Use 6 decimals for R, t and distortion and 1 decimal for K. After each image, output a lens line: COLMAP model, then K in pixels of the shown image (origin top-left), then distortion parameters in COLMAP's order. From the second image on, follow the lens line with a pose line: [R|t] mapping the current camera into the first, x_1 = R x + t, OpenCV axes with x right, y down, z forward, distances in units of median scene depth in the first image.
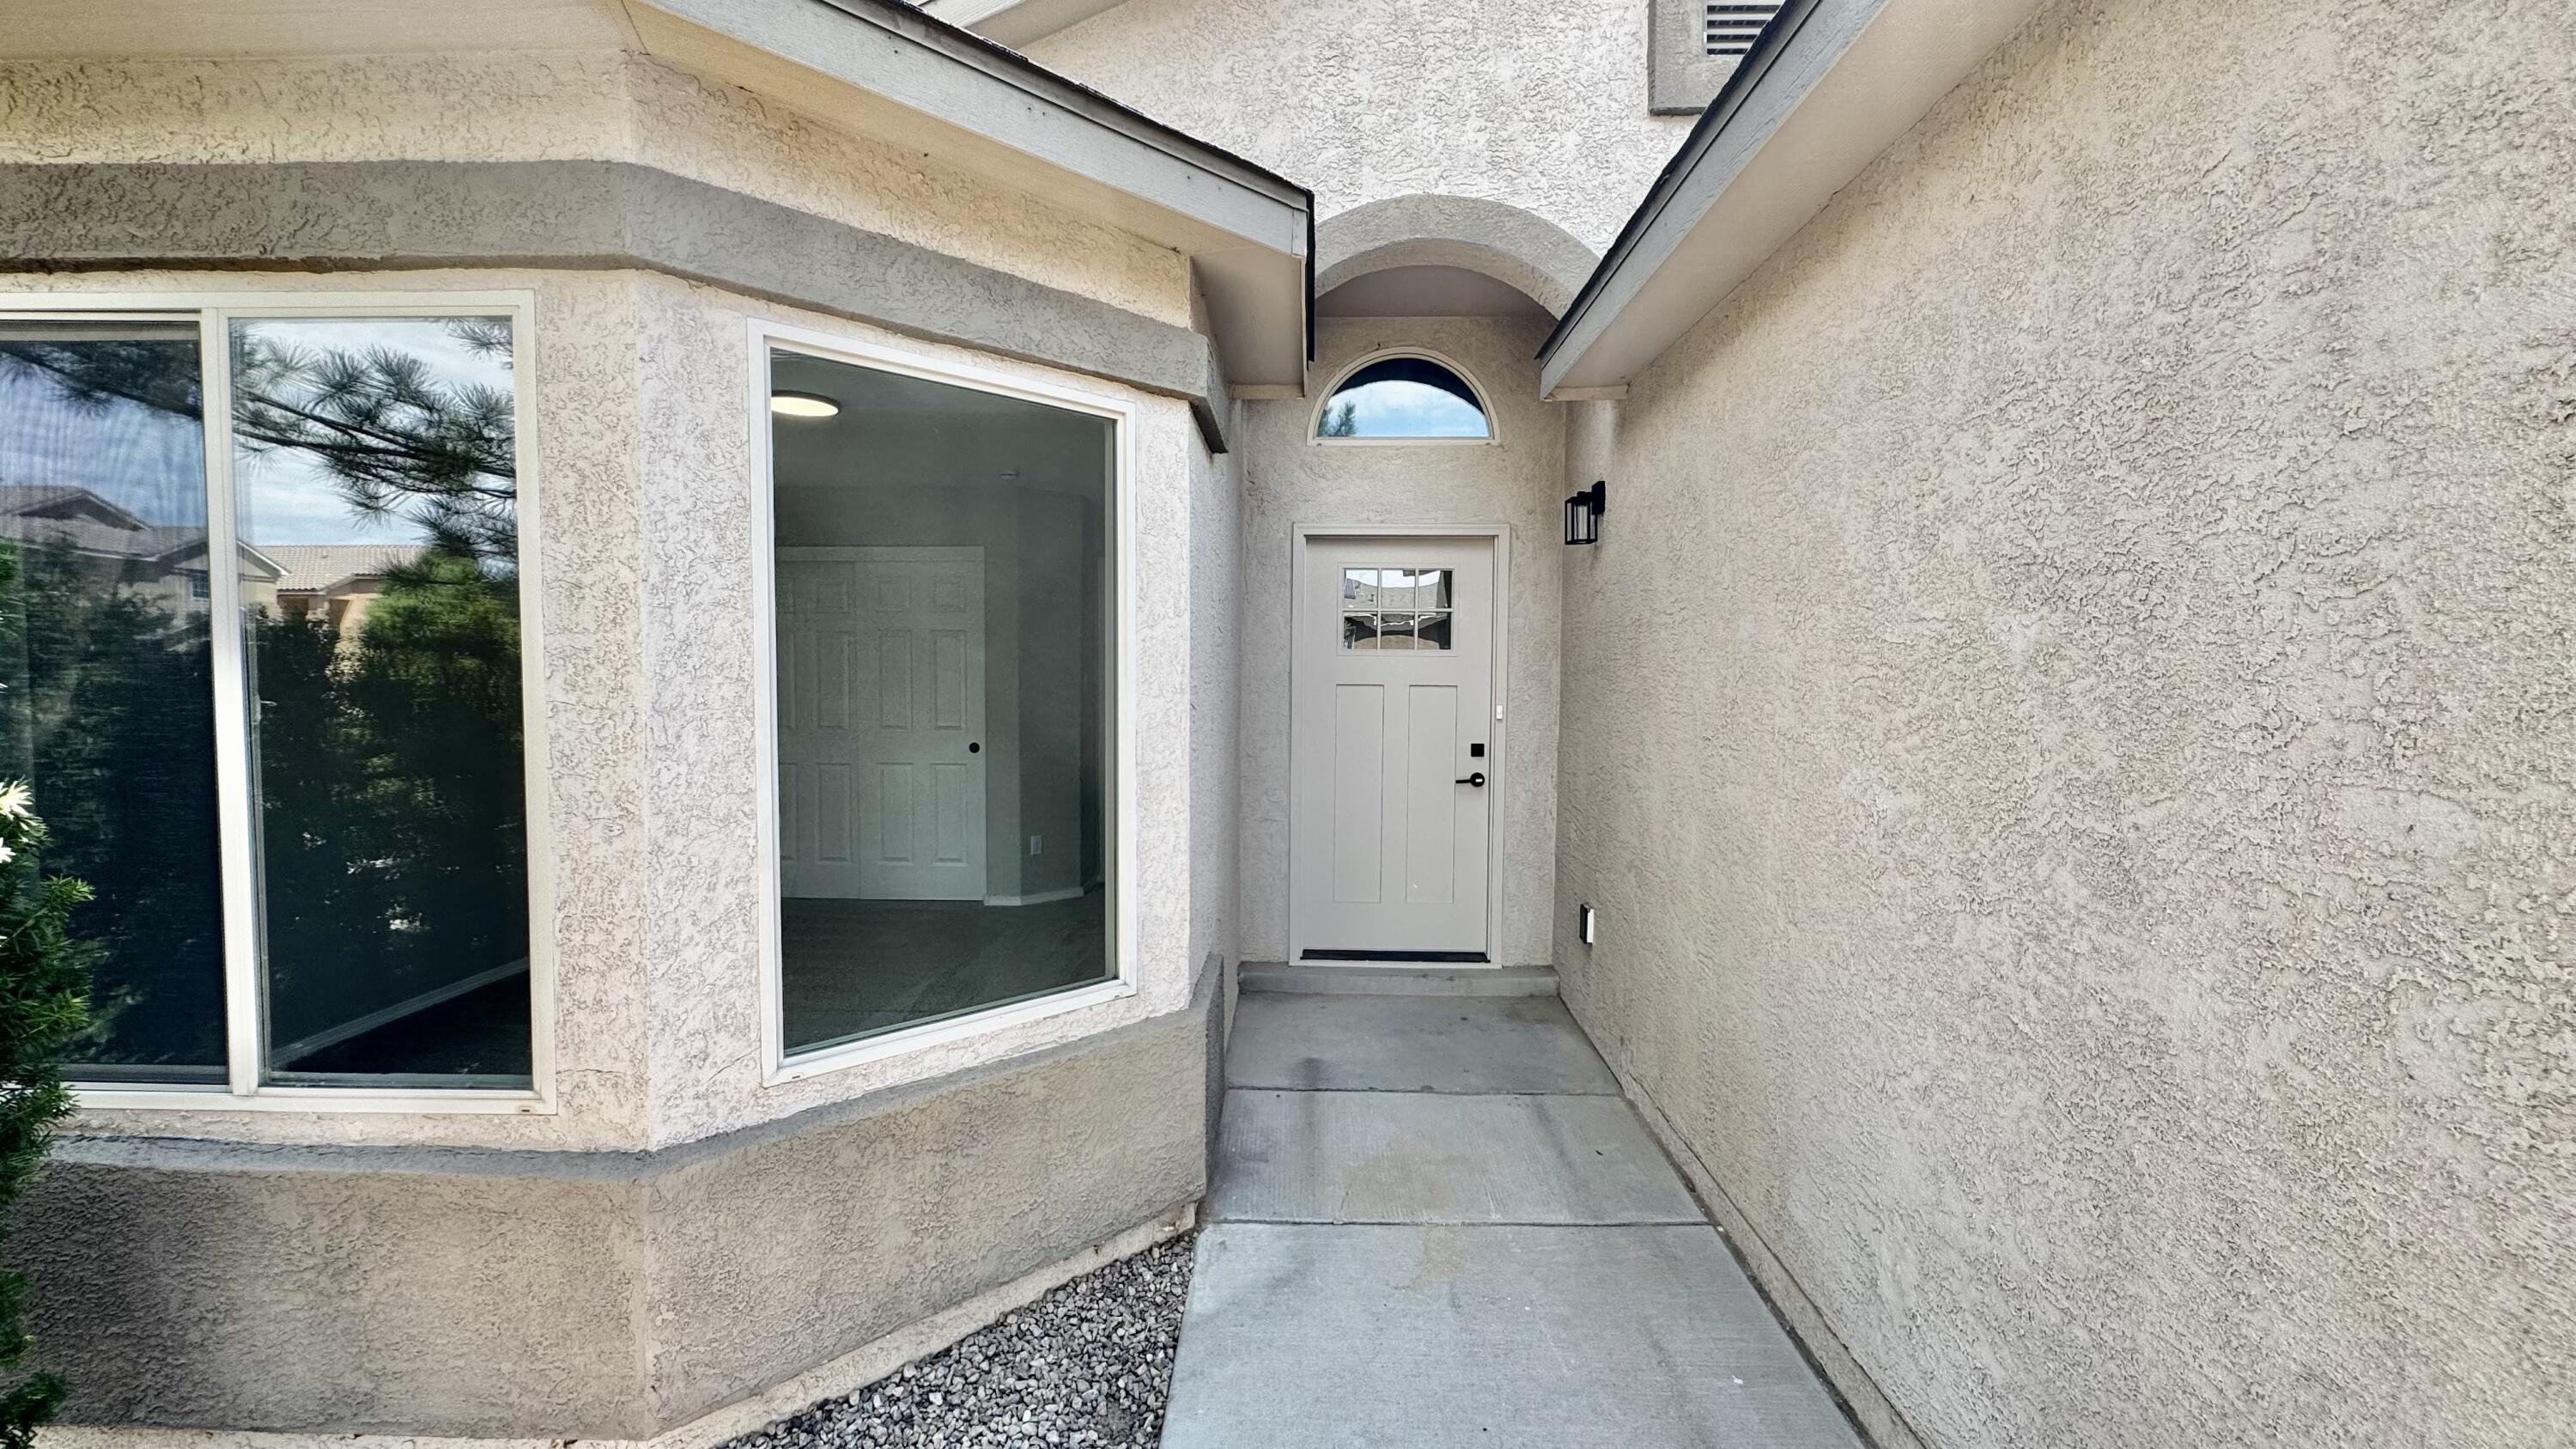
lens RADIAL K [[1028.0, 0, 1282.0], [0, 1028.0, 718.8], [0, 0, 1]] dist [0.000429, 0.000072]
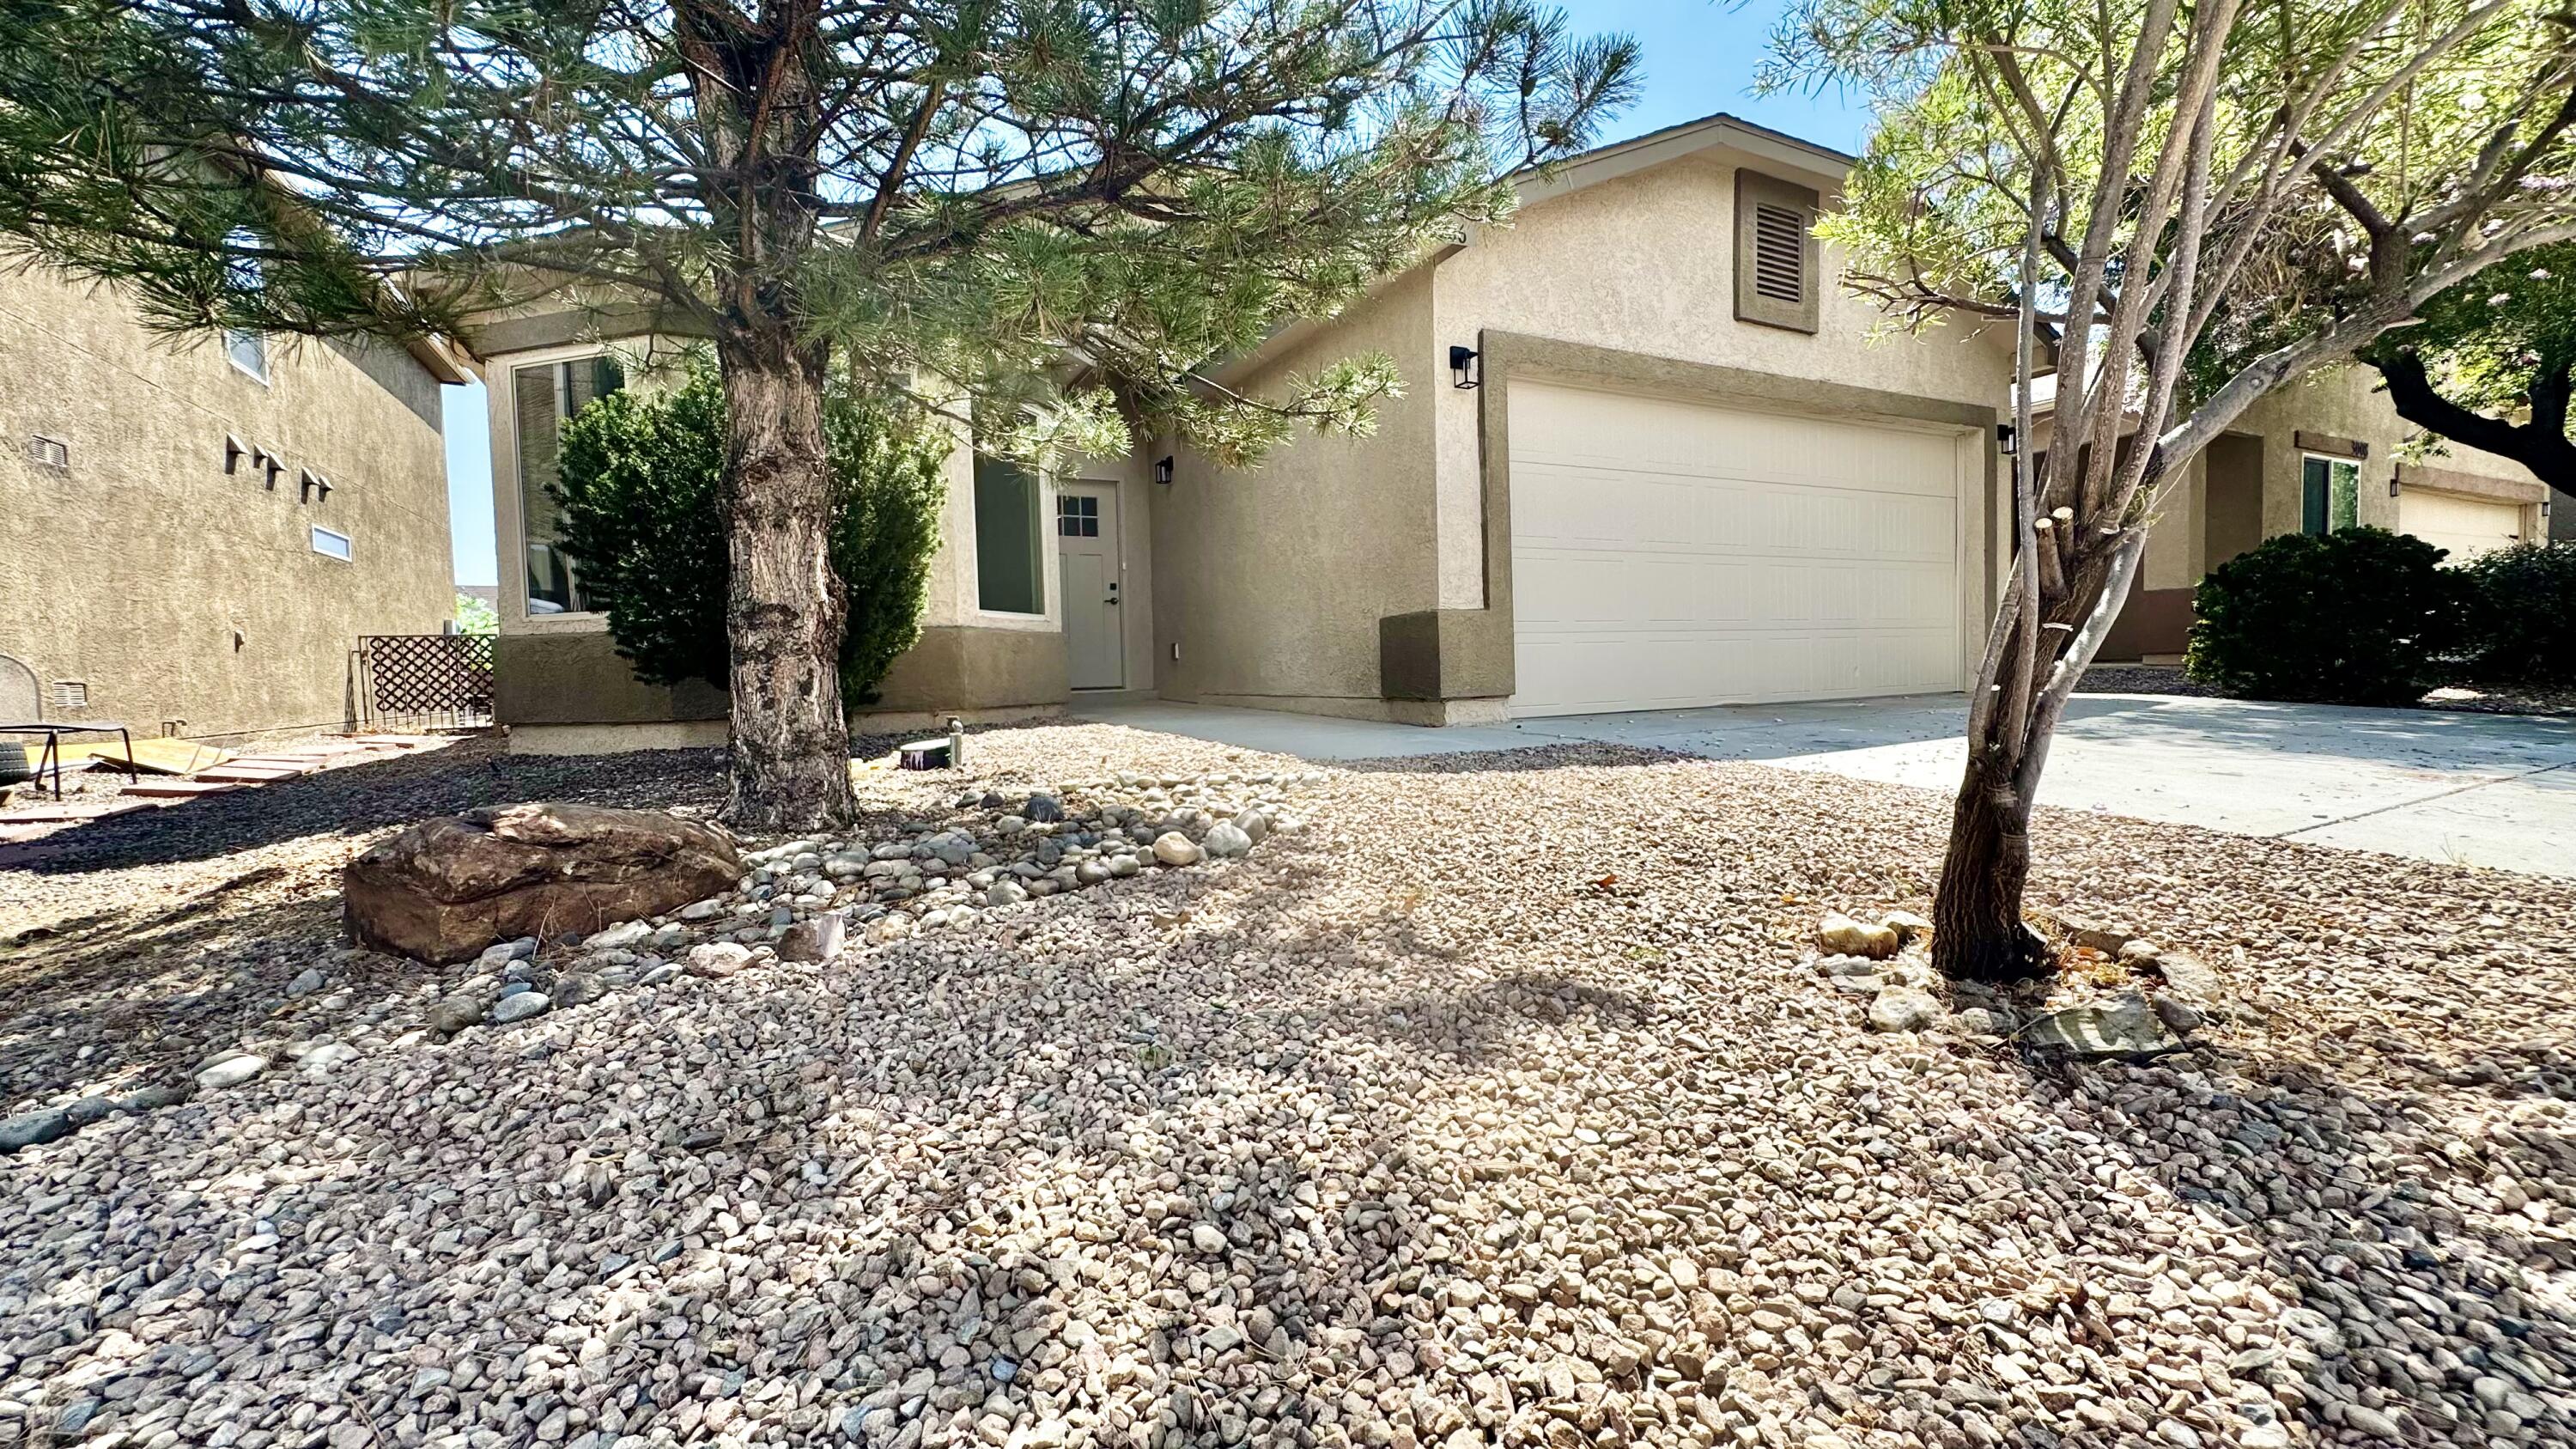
lens RADIAL K [[1028.0, 0, 1282.0], [0, 1028.0, 718.8], [0, 0, 1]] dist [0.000429, 0.000072]
pose [[0.877017, -0.056527, 0.477123, -0.915603], [0.058859, 0.998215, 0.010071, 0.528140], [-0.476841, 0.019251, 0.878779, -1.721744]]
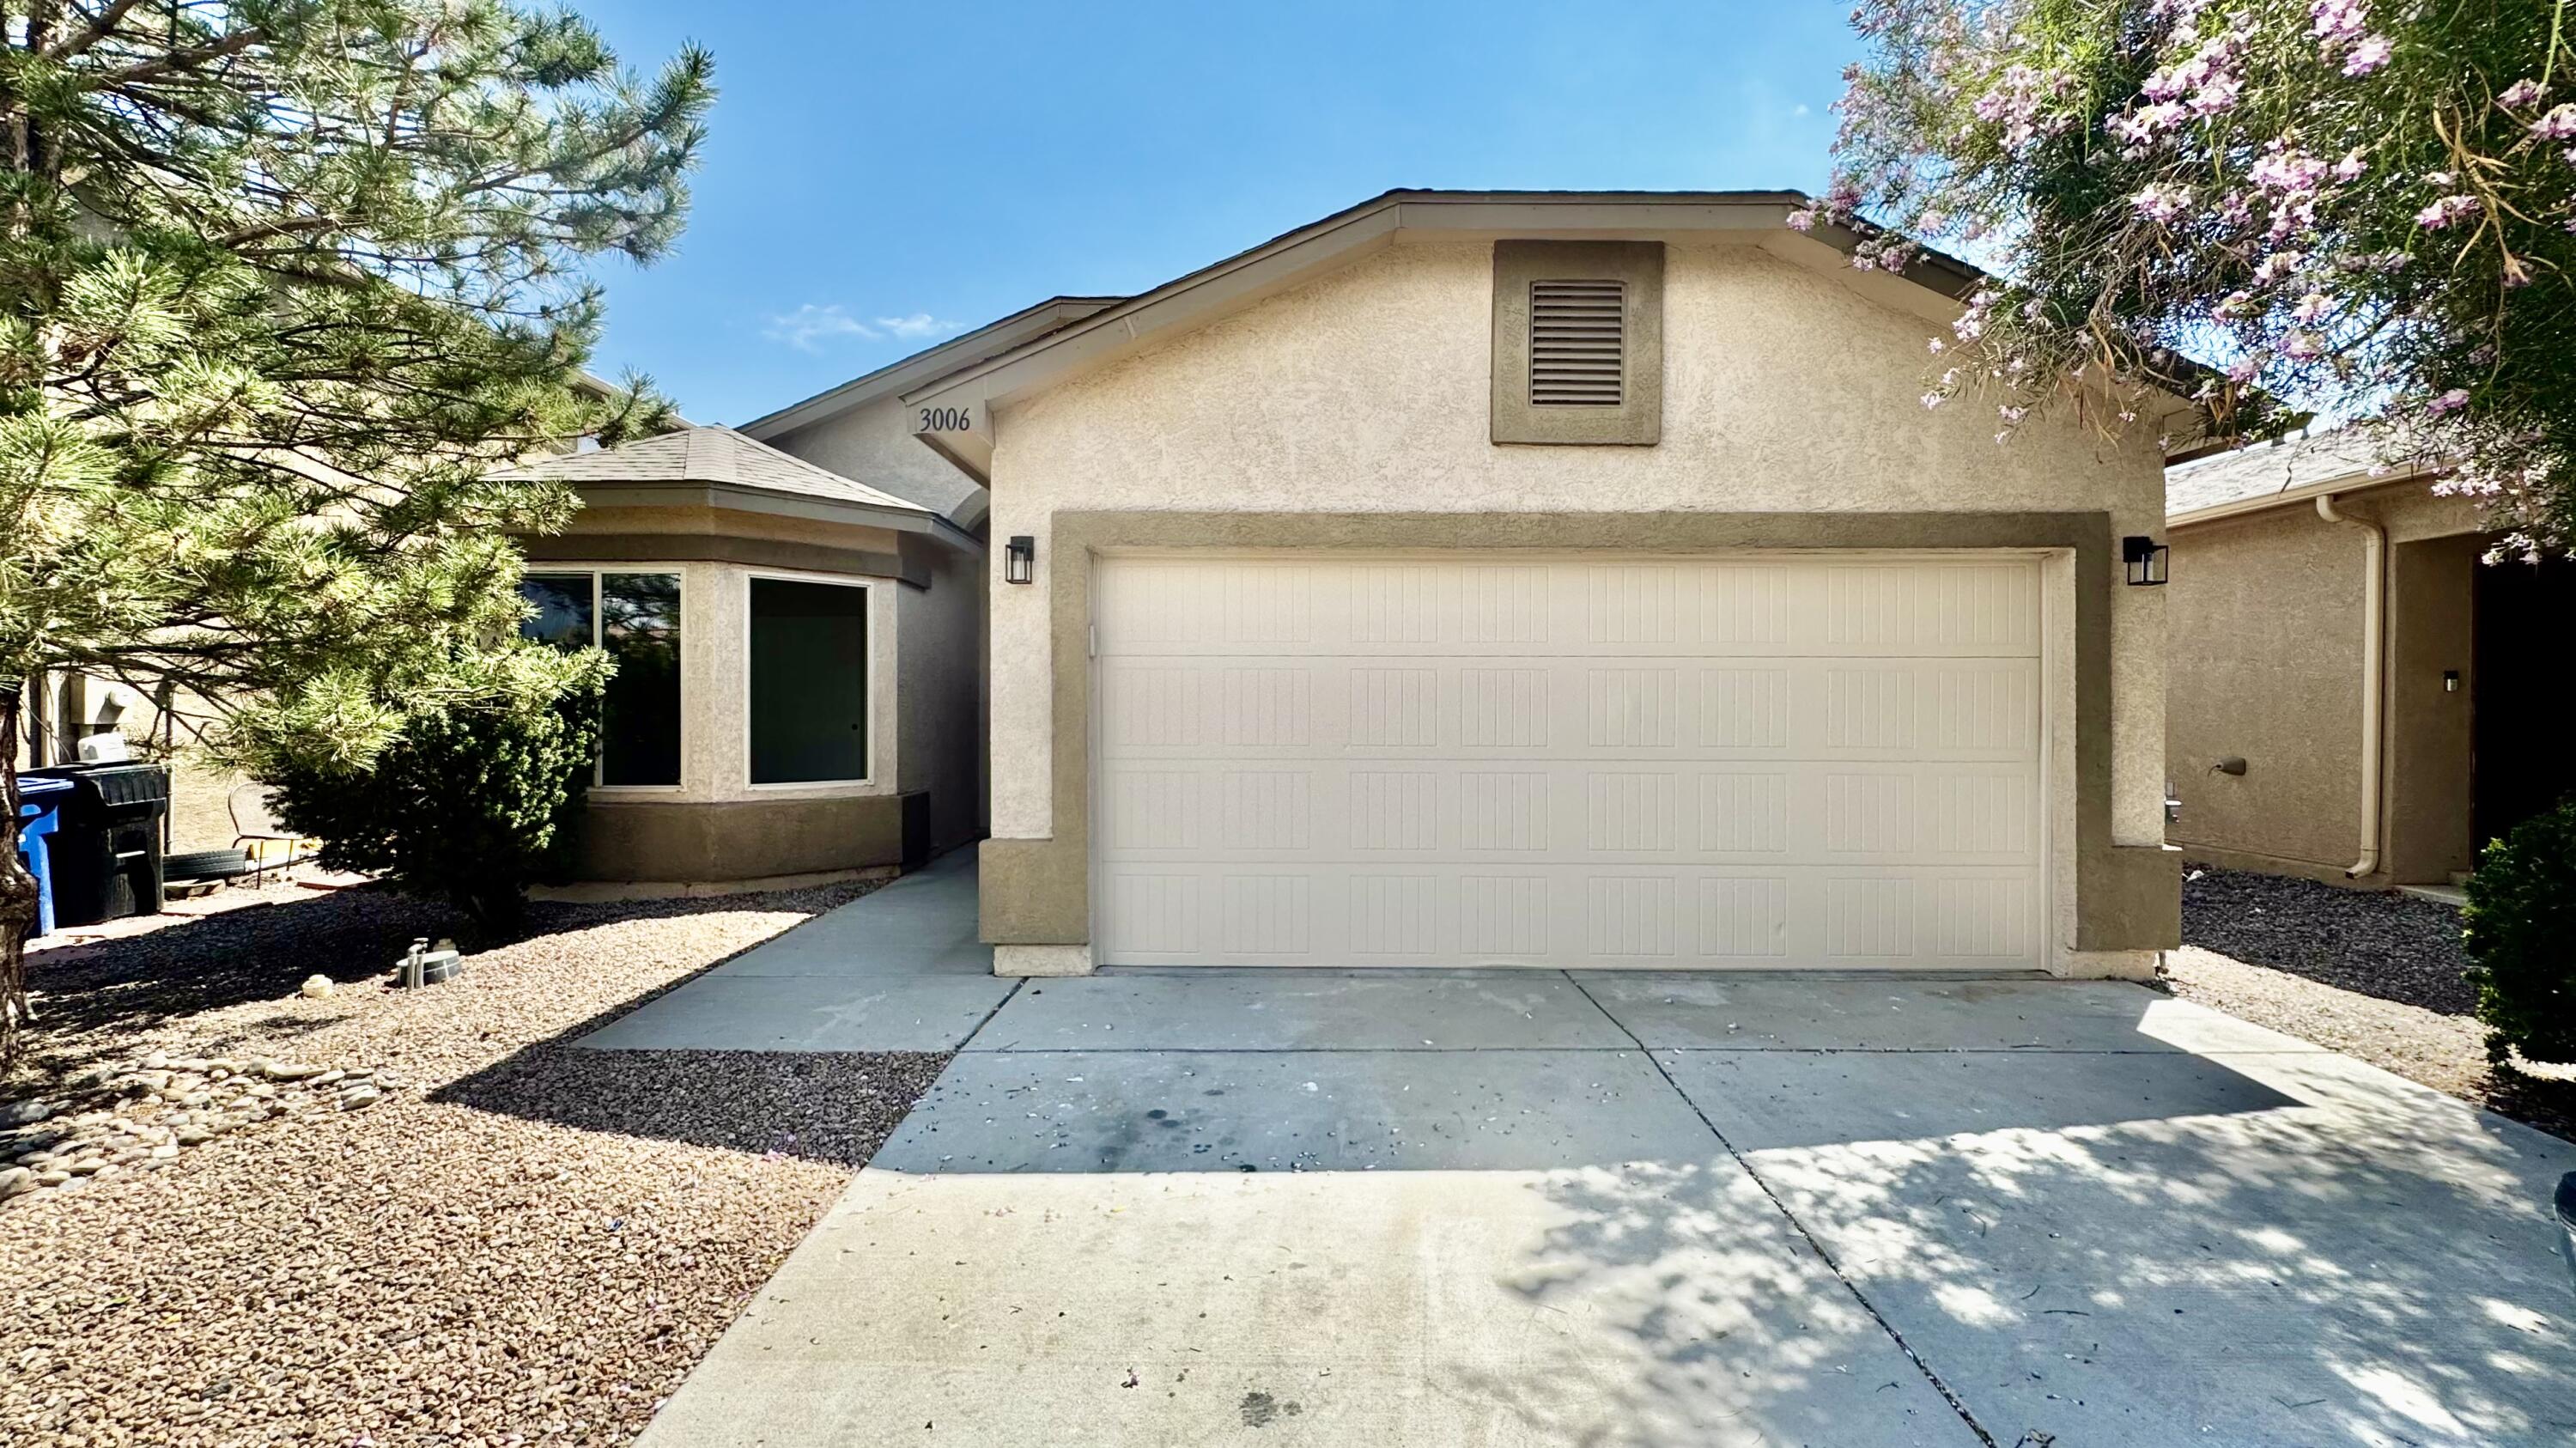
lens RADIAL K [[1039.9, 0, 1271.4], [0, 1039.9, 722.6], [0, 0, 1]] dist [0.000224, 0.000033]
pose [[0.999792, -0.006574, 0.019288, 0.892618], [0.007241, 0.999371, -0.034707, 0.197127], [-0.019048, 0.034839, 0.999211, -1.884000]]
